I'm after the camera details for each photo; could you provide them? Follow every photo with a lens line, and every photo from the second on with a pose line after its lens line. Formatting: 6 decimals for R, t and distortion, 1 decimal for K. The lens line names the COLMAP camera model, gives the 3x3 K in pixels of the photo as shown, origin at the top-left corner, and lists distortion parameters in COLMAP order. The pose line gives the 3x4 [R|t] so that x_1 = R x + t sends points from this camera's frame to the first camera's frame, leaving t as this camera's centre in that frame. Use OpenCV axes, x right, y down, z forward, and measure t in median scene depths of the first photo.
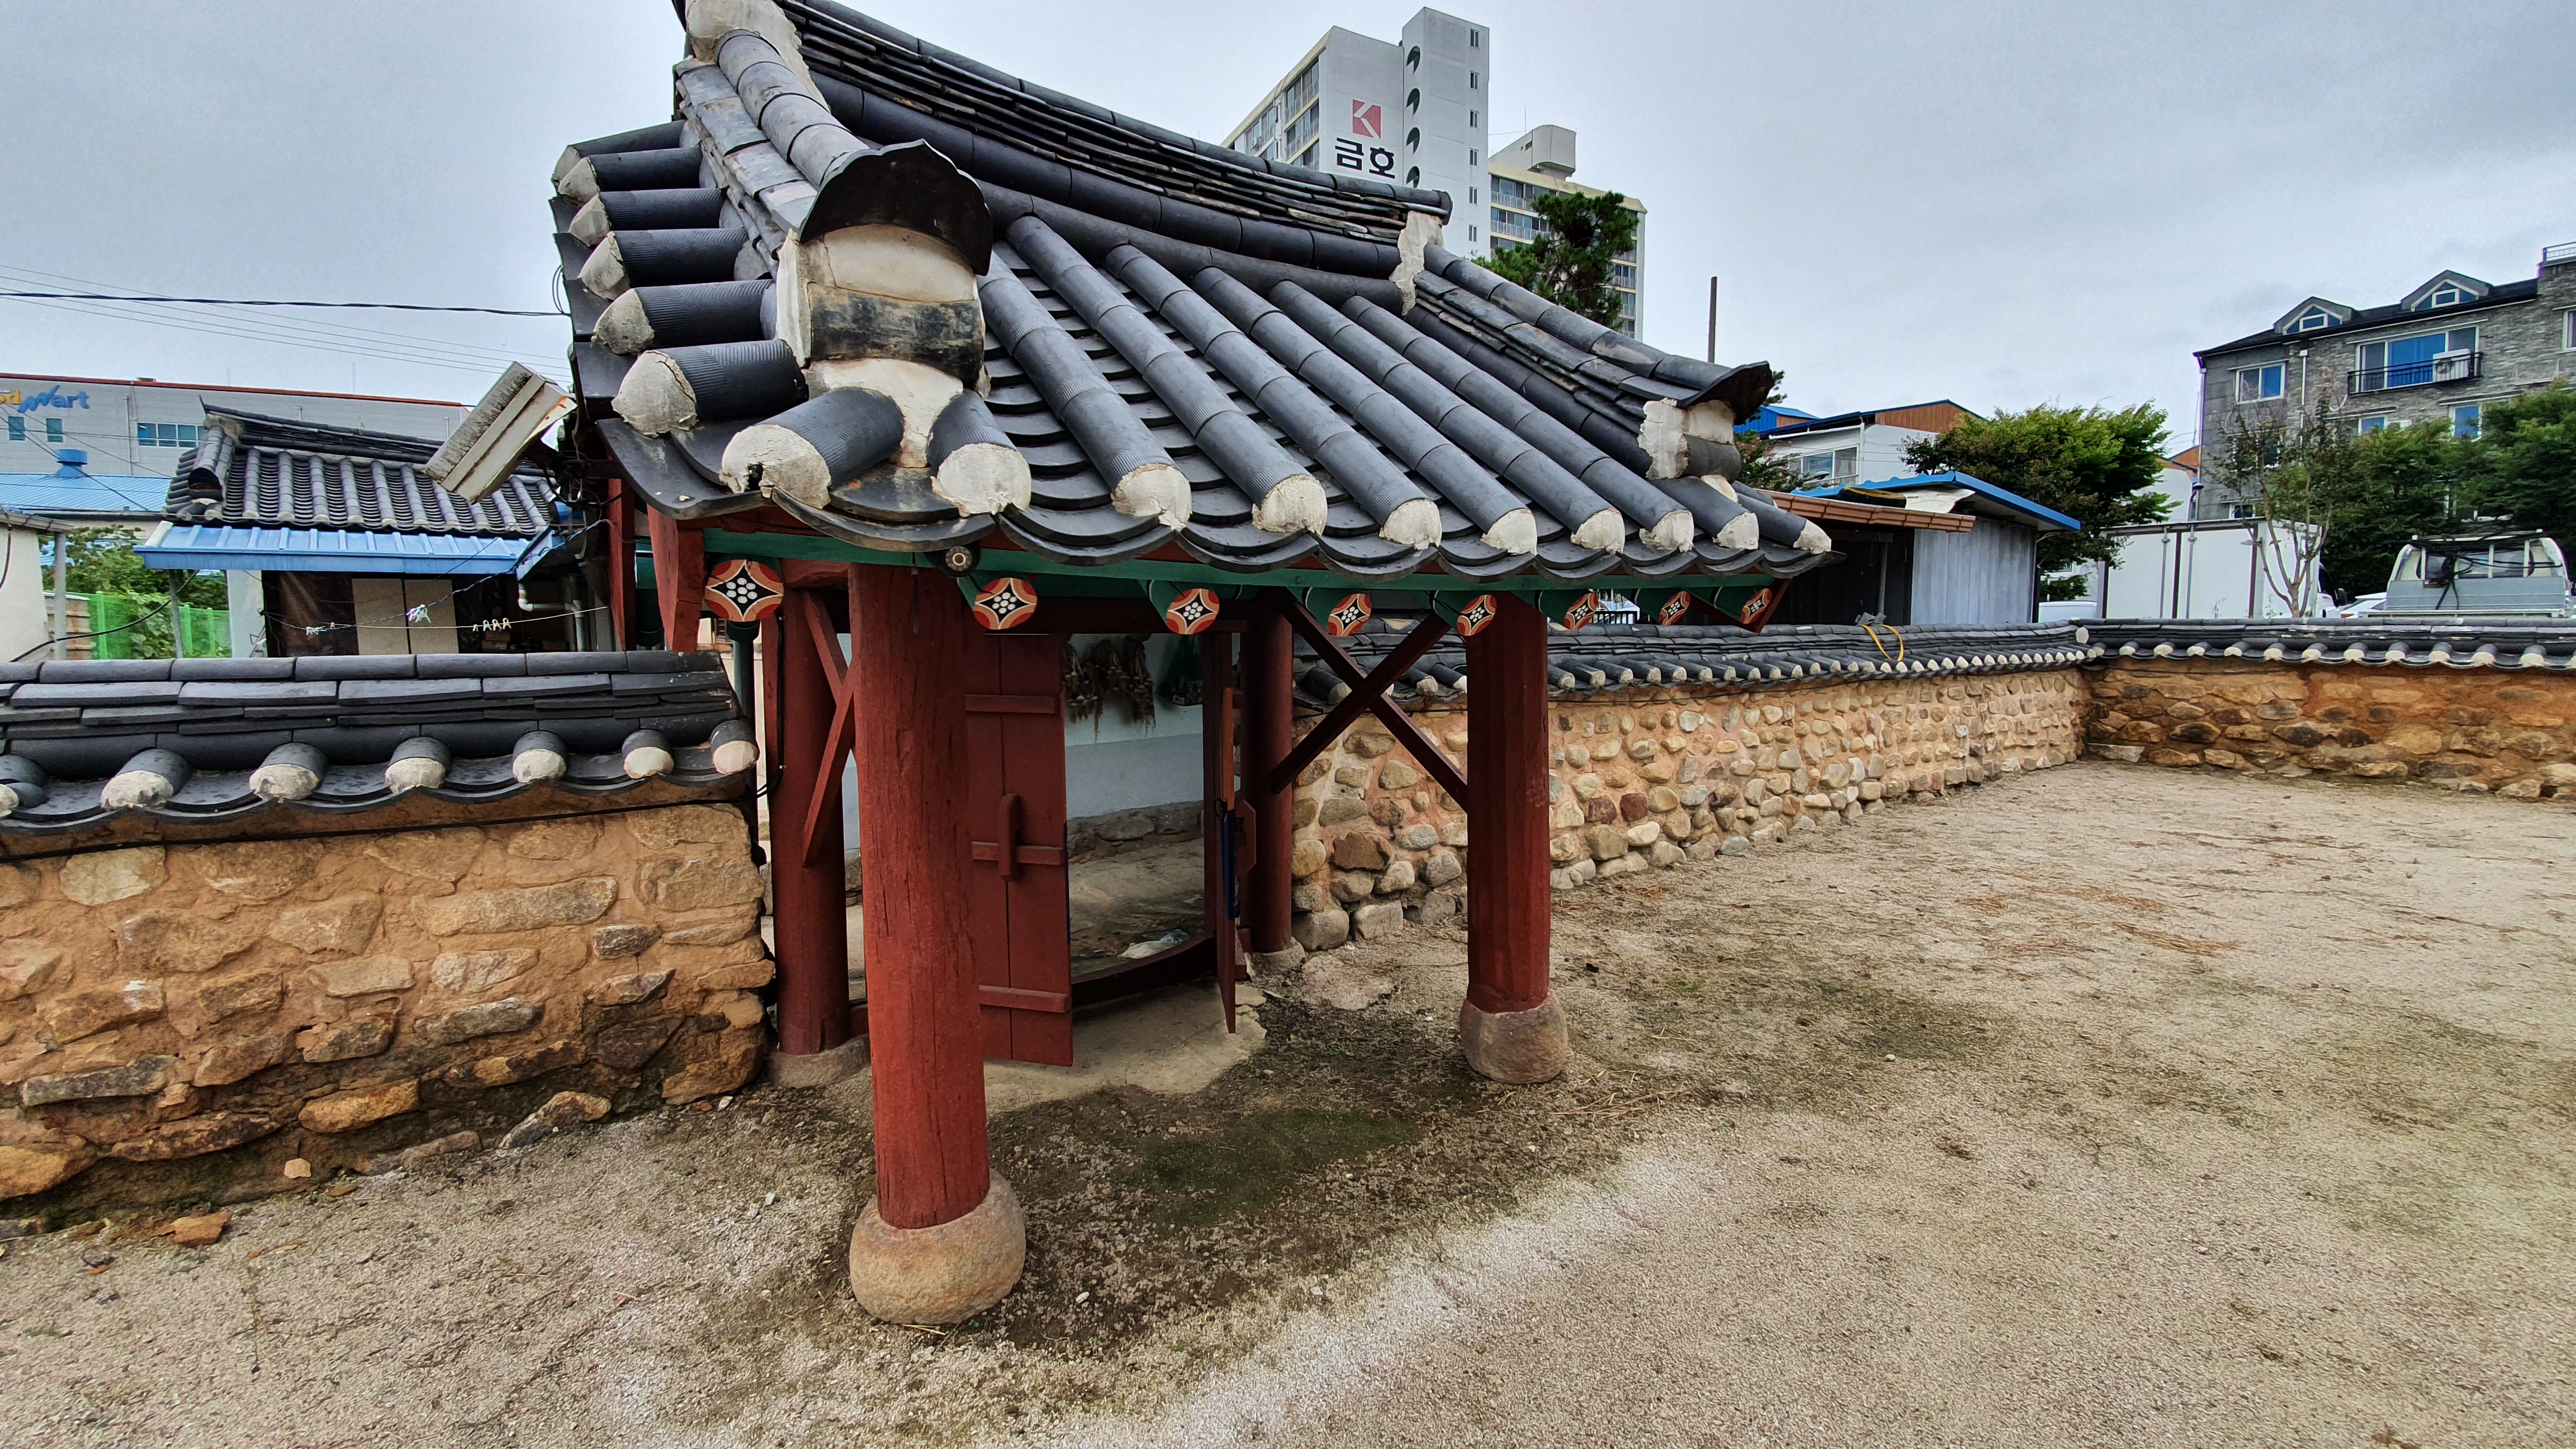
lens RADIAL K [[1015.3, 0, 1291.7], [0, 1015.3, 708.8], [0, 0, 1]] dist [0.009426, -0.017394]
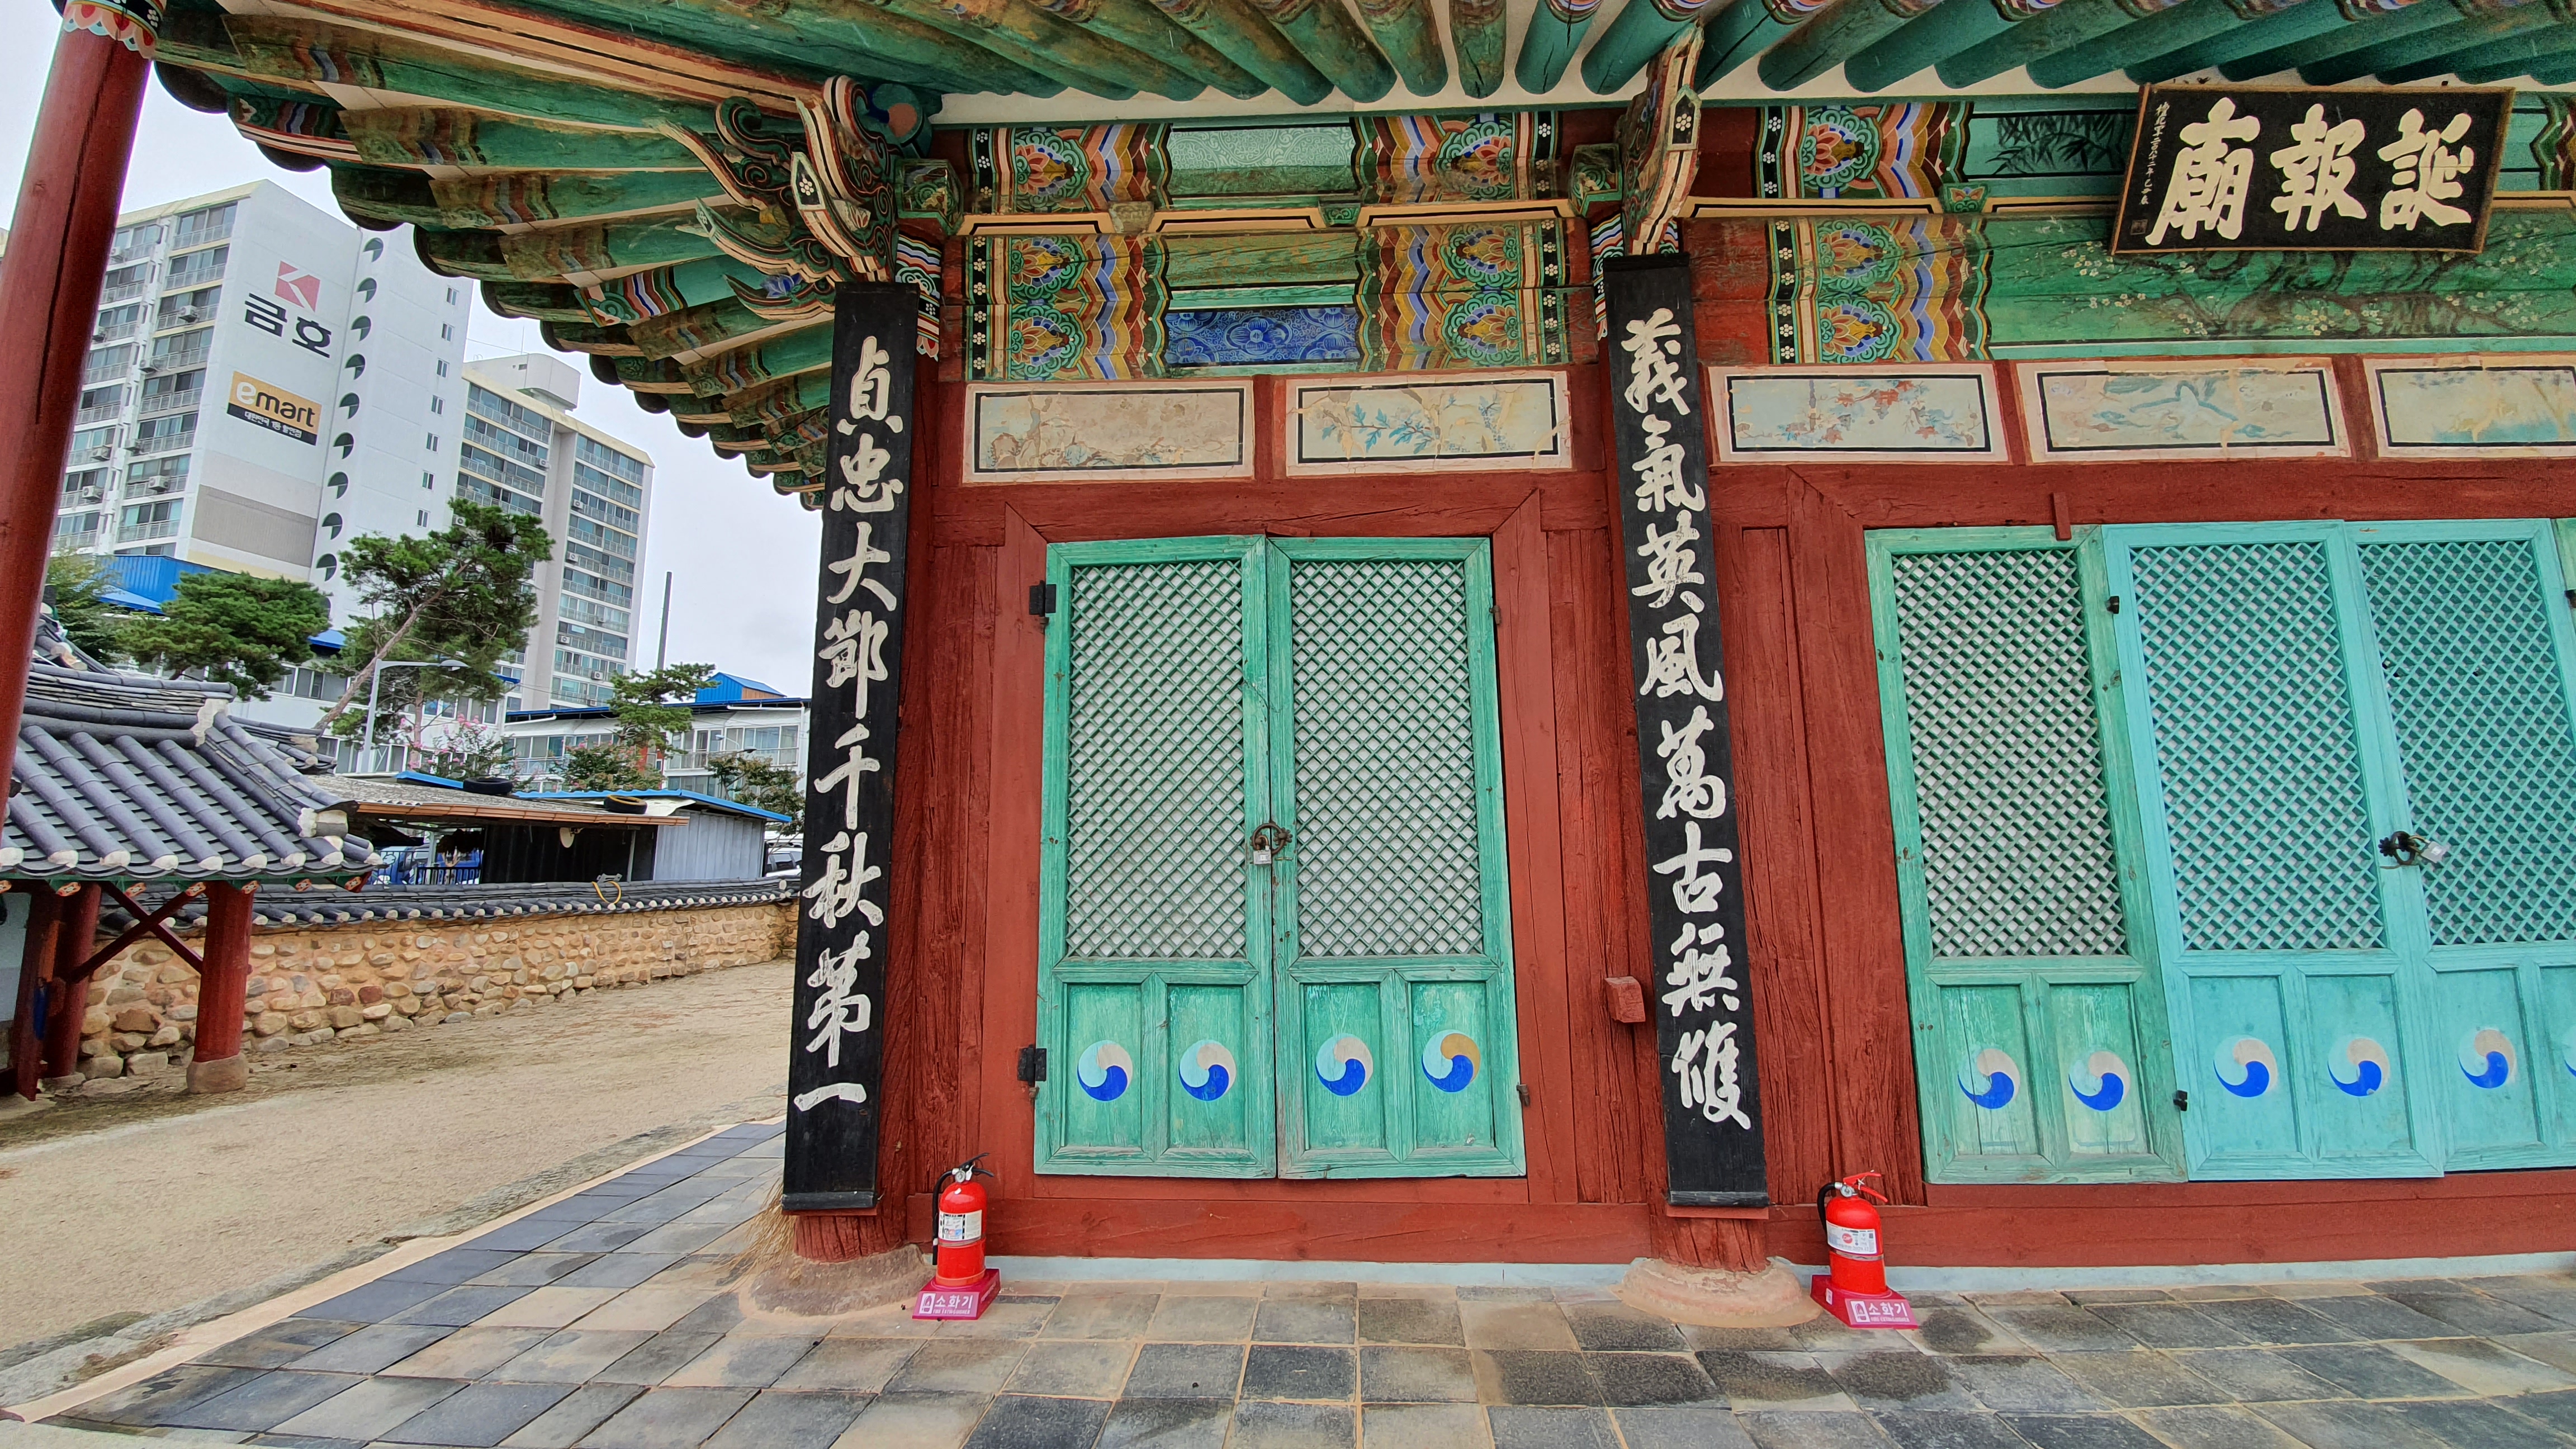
lens RADIAL K [[1015.3, 0, 1291.7], [0, 1015.3, 708.8], [0, 0, 1]] dist [0.009426, -0.017394]
pose [[0.631632, 0.118948, 0.766089, -0.030135], [0.065537, 0.976430, -0.205642, 0.064337], [-0.772493, 0.180098, 0.608949, -1.053828]]
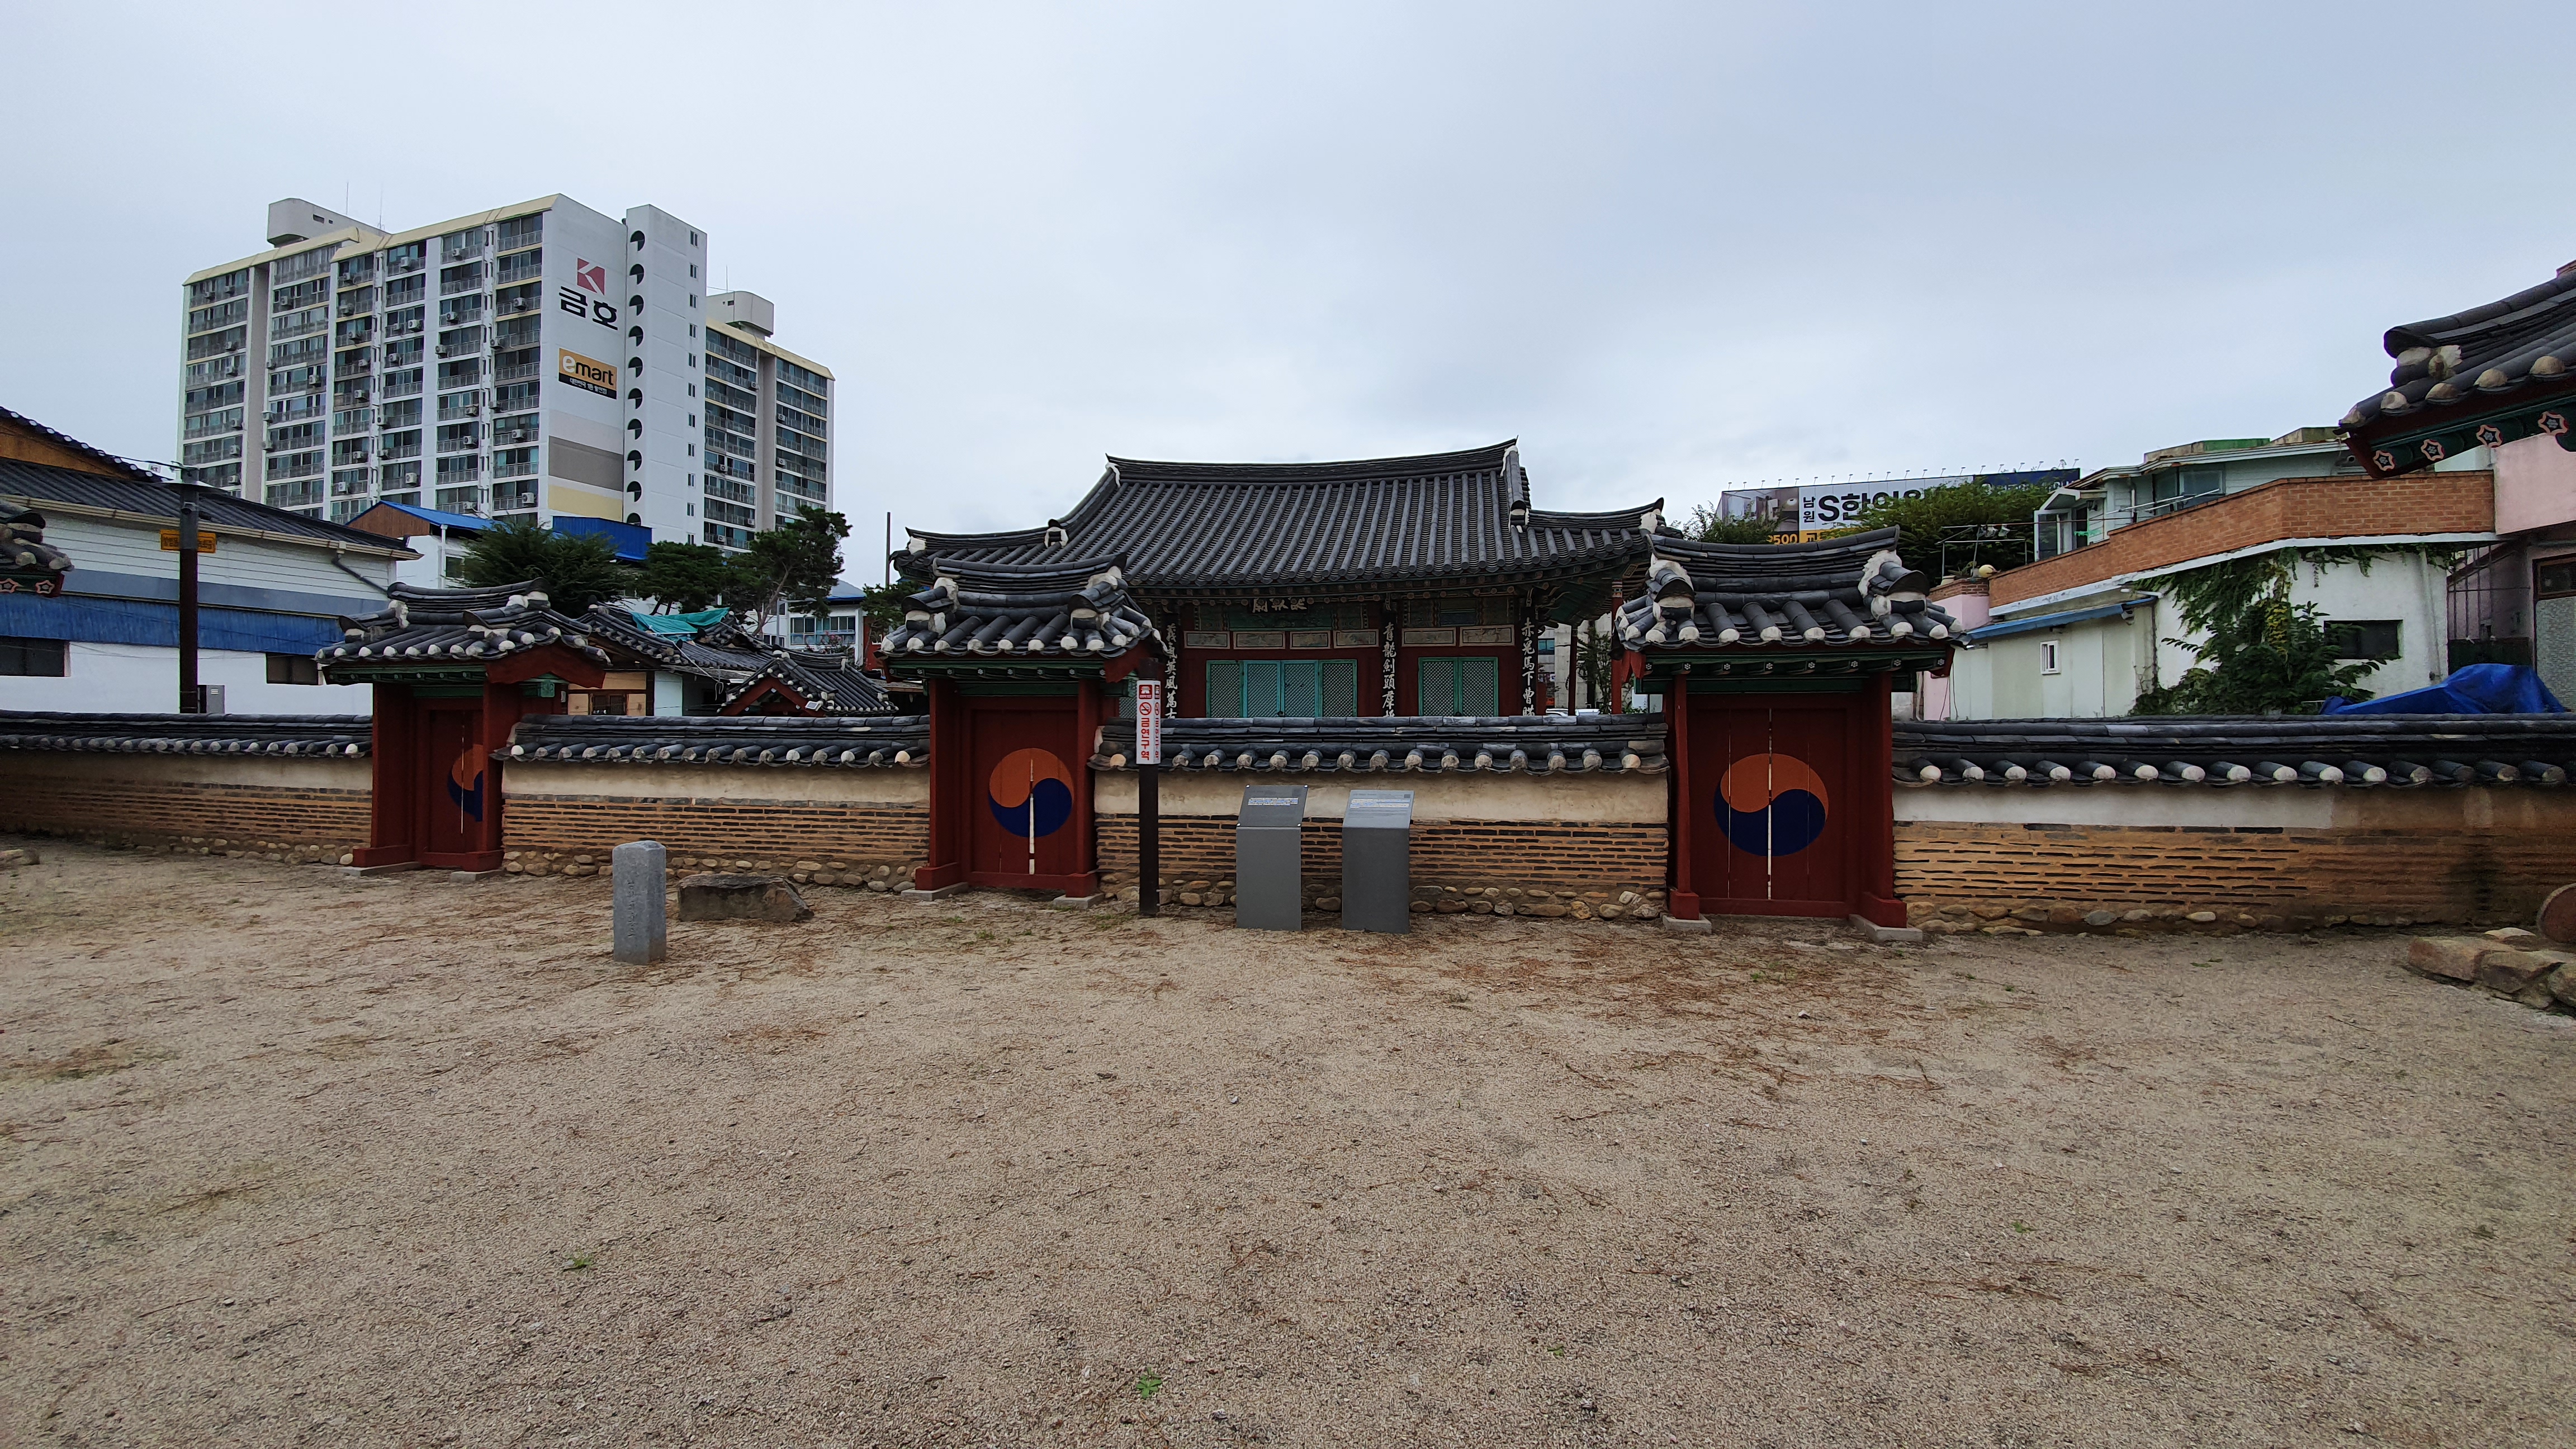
lens RADIAL K [[1015.3, 0, 1291.7], [0, 1015.3, 708.8], [0, 0, 1]] dist [0.009426, -0.017394]
pose [[0.722413, 0.015410, 0.691290, -1.258282], [0.043486, 0.996760, -0.067663, 0.236354], [-0.690093, 0.078942, 0.719402, -3.110346]]
